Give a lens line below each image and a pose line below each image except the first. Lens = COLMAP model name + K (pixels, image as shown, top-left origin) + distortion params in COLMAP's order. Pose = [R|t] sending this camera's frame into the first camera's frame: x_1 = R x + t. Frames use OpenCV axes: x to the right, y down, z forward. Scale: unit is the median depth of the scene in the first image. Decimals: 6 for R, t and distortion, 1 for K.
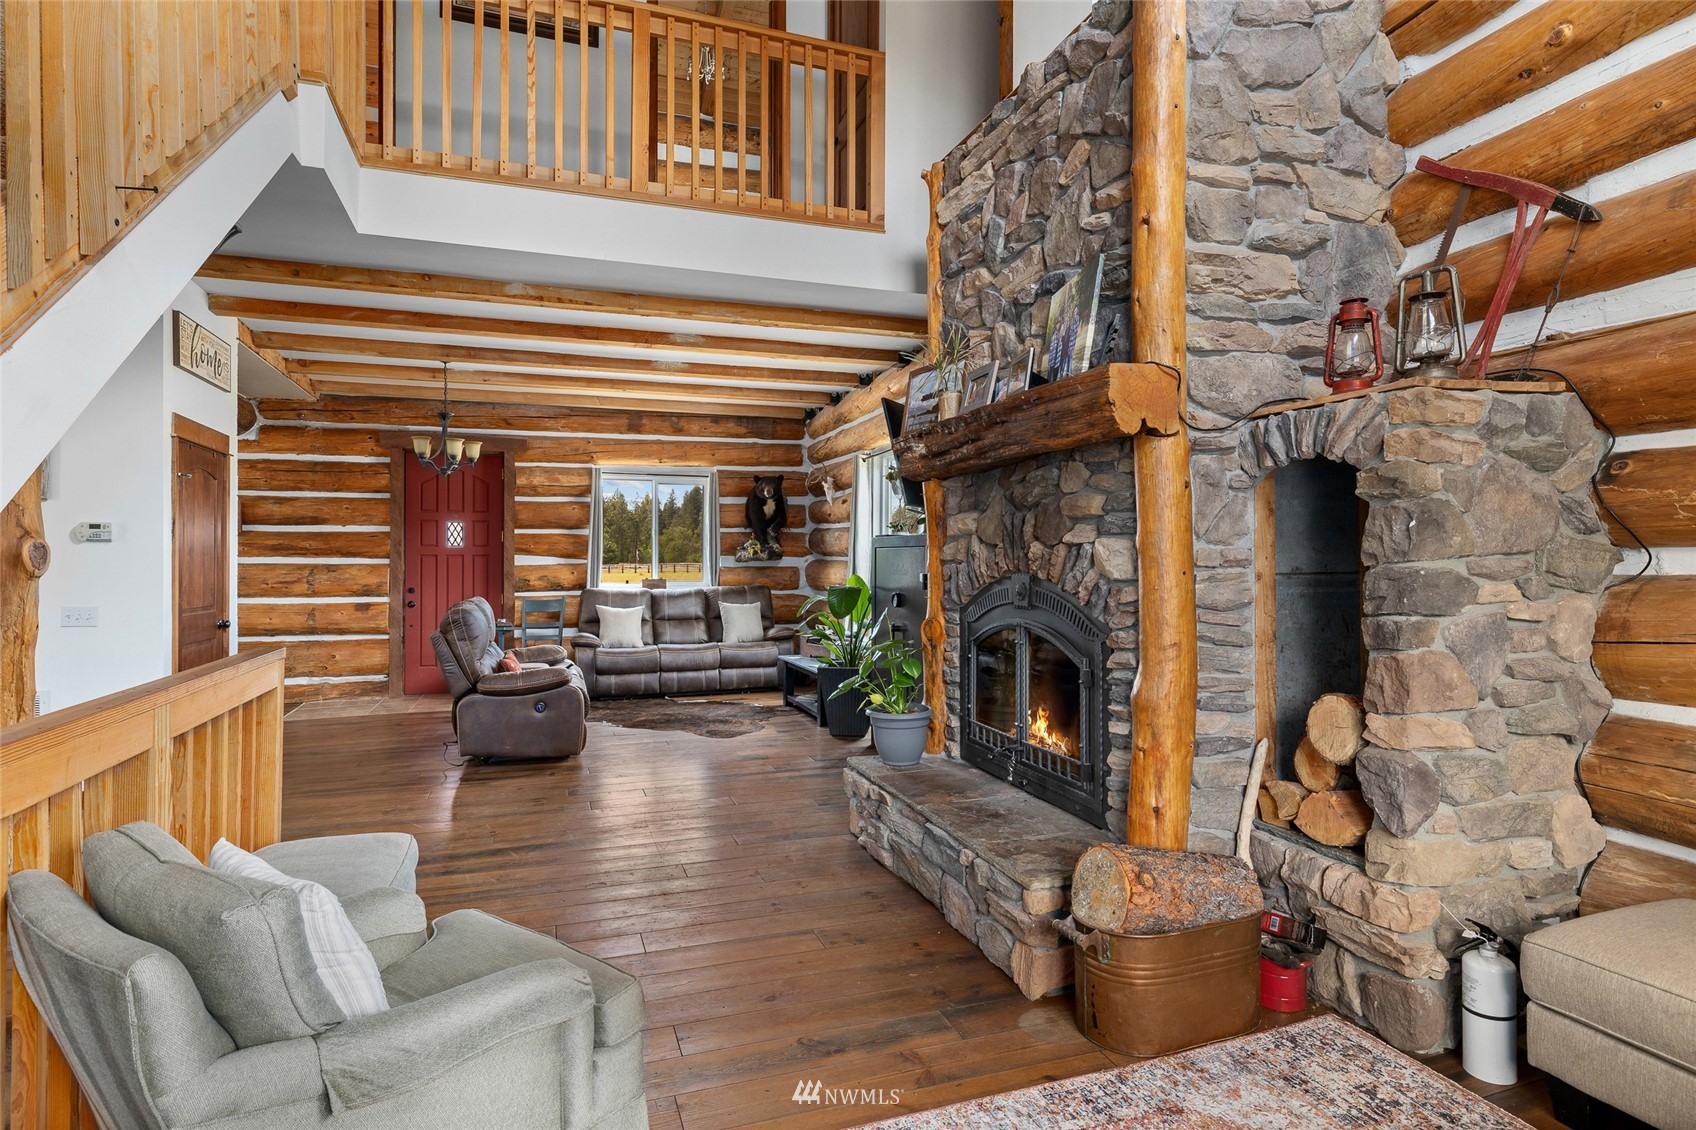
lens RADIAL K [[893.8, 0, 856.2], [0, 893.8, 562.8], [0, 0, 1]] dist [0.000940, -0.000225]
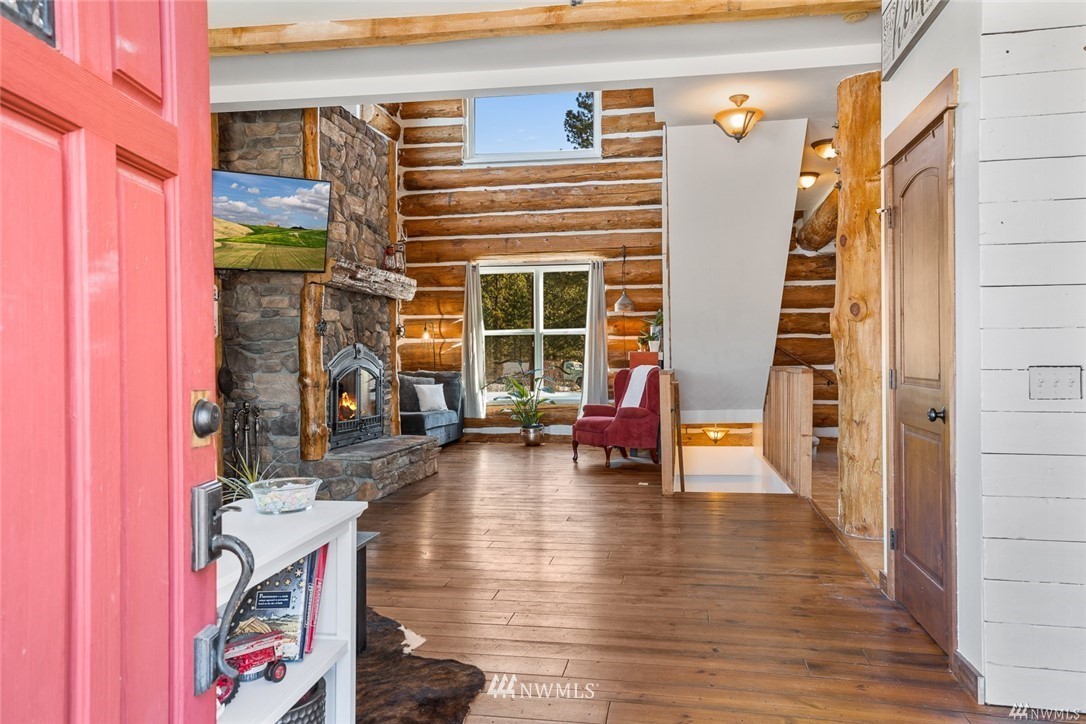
lens RADIAL K [[813.6, 0, 543.0], [0, 813.6, 362.0], [0, 0, 1]] dist [0.005917, 0.003610]
pose [[-0.870745, -0.000611, 0.491735, -1.354877], [0.004365, 0.999950, 0.008971, 0.048057], [-0.491716, 0.009958, -0.870699, 2.865154]]
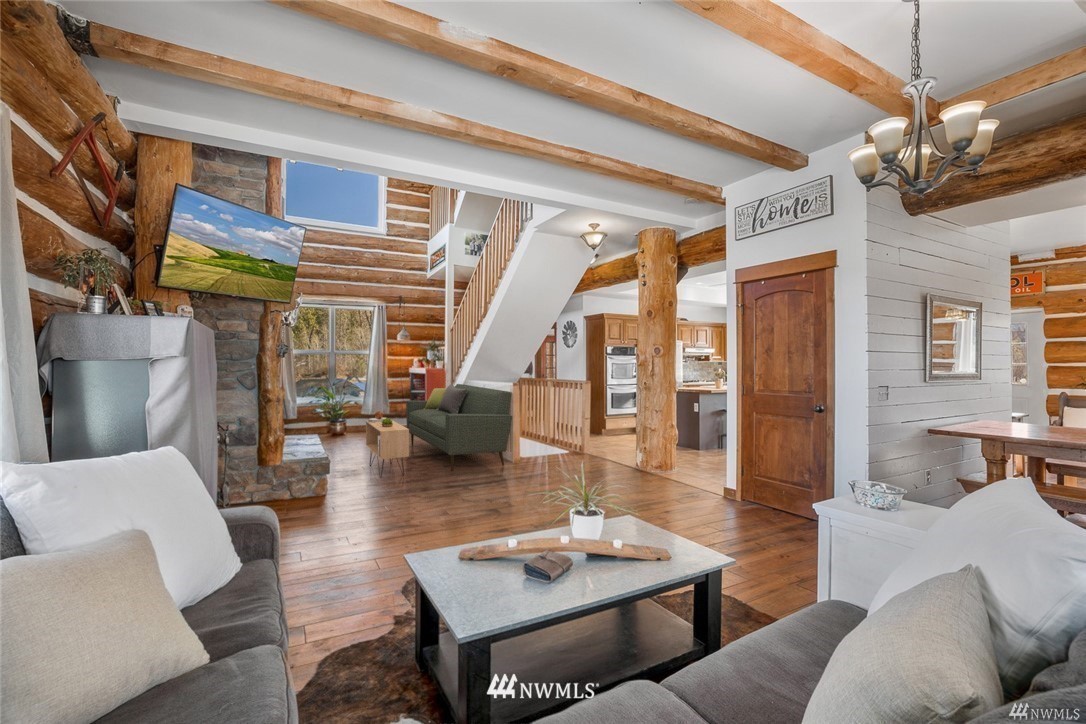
lens RADIAL K [[489.2, 0, 548.9], [0, 489.2, 362.6], [0, 0, 1]] dist [-0.043272, 0.000018]
pose [[-0.985627, -0.007405, -0.168774, -0.411558], [-0.006909, 0.999970, -0.003527, 0.014000], [0.168795, -0.002310, -0.985648, 2.876623]]
